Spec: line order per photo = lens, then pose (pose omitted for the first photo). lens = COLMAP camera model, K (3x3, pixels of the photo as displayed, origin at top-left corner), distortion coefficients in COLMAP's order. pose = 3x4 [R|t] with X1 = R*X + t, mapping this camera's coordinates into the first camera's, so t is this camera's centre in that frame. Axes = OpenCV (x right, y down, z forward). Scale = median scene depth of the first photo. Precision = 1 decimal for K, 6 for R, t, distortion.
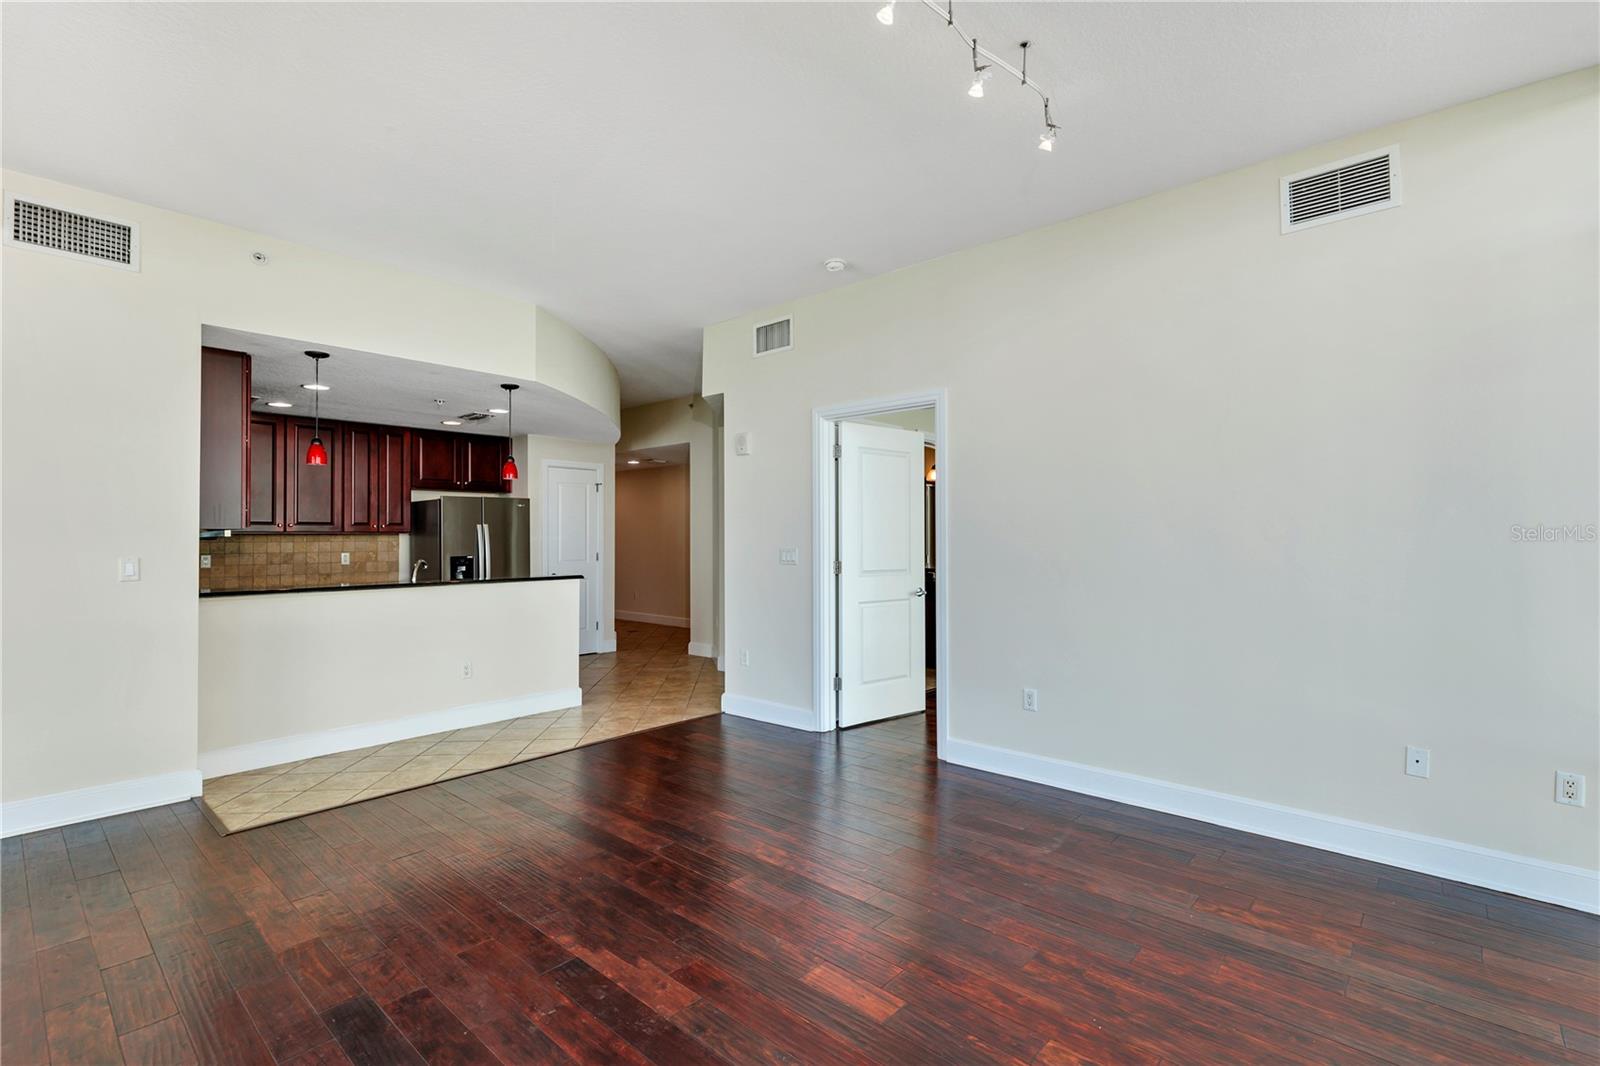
lens RADIAL K [[704.7, 0, 795.4], [0, 704.7, 530.7], [0, 0, 1]] dist [0.001122, 0.000255]
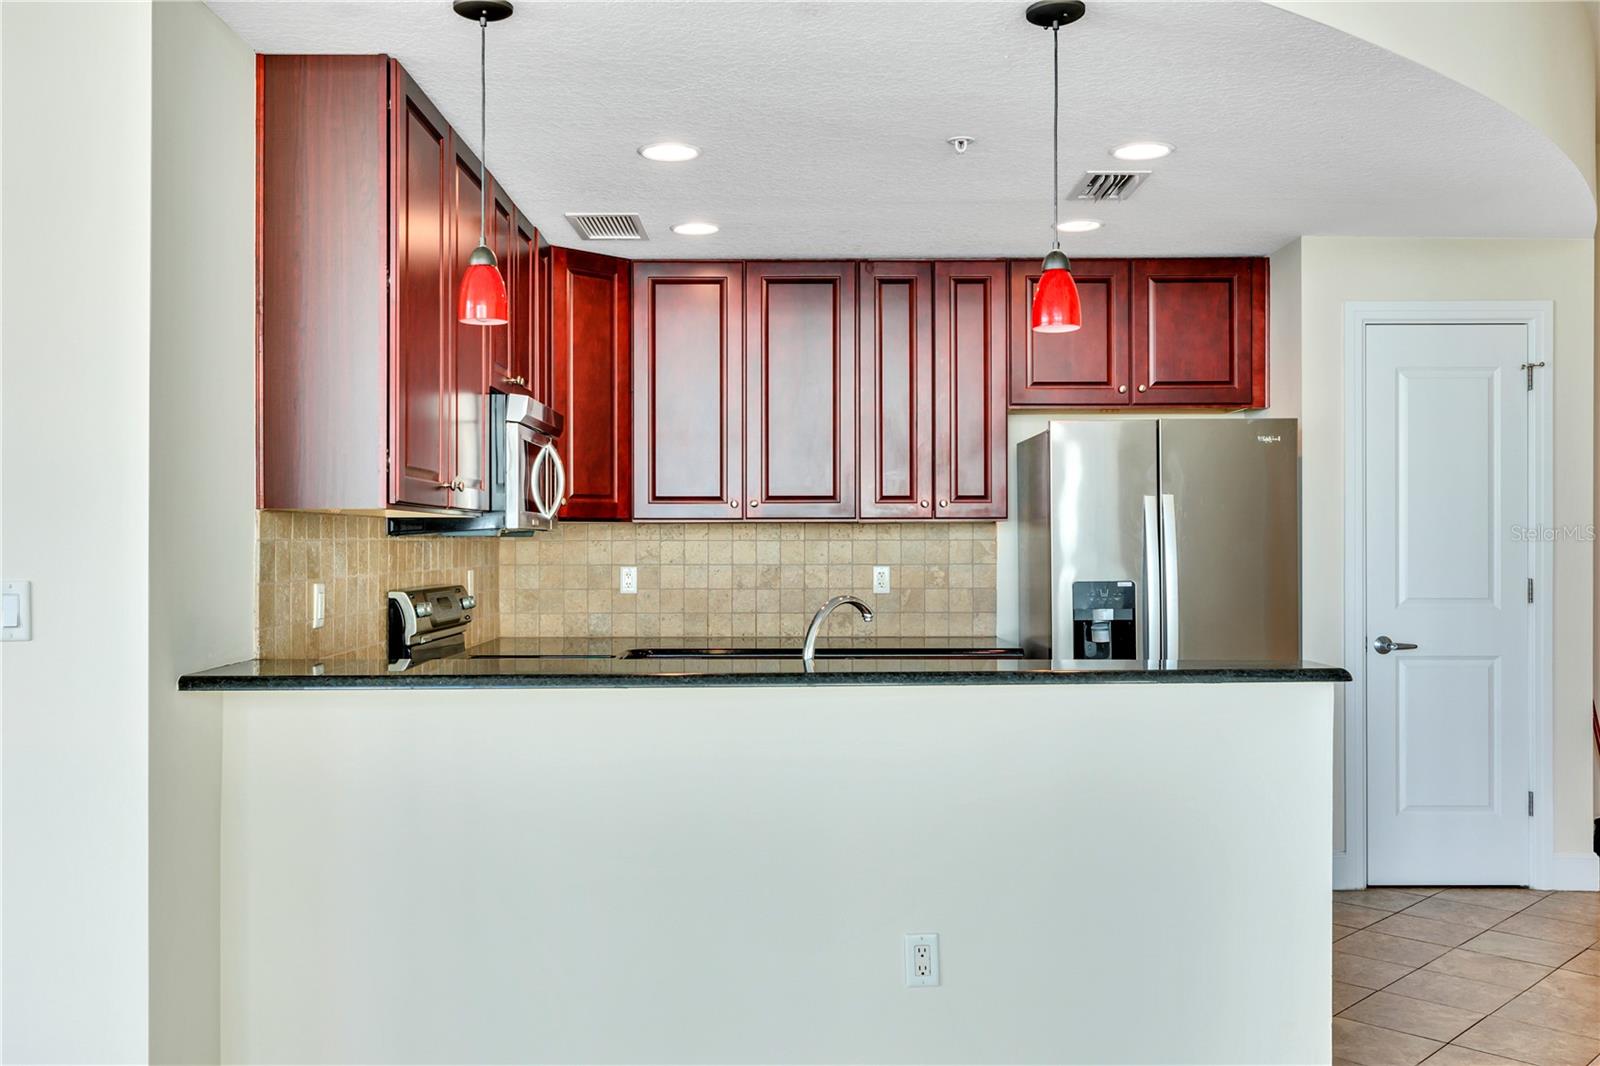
lens RADIAL K [[1463.6, 0, 796.6], [0, 1463.6, 535.6], [0, 0, 1]] dist [0.007695, 0.001072]
pose [[0.682250, 0.004985, -0.731102, -0.022746], [0.006018, 0.999905, 0.012434, 0.001422], [0.731095, -0.012883, 0.682154, 0.363686]]
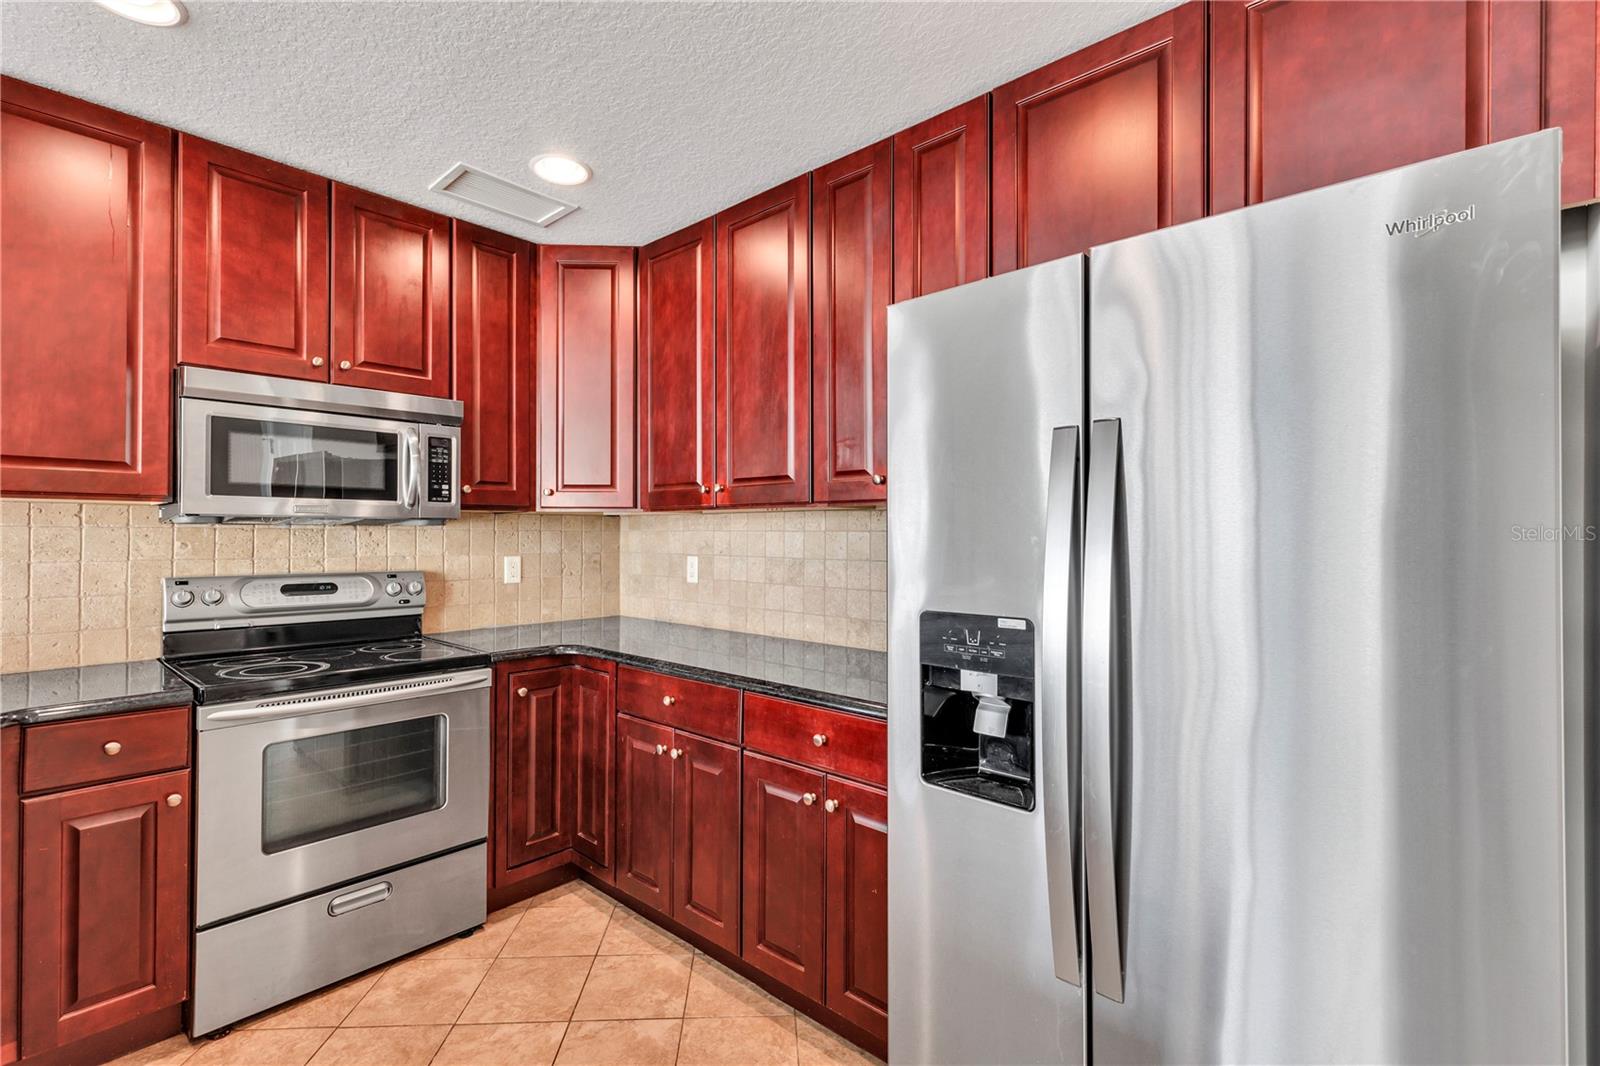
lens RADIAL K [[733.3, 0, 794.1], [0, 733.3, 531.5], [0, 0, 1]] dist [0.009153, -0.001062]
pose [[-0.016407, 0.005008, -0.999853, -0.293753], [0.008910, 0.999948, 0.004862, 0.013903], [0.999826, -0.008829, -0.016451, 0.979888]]
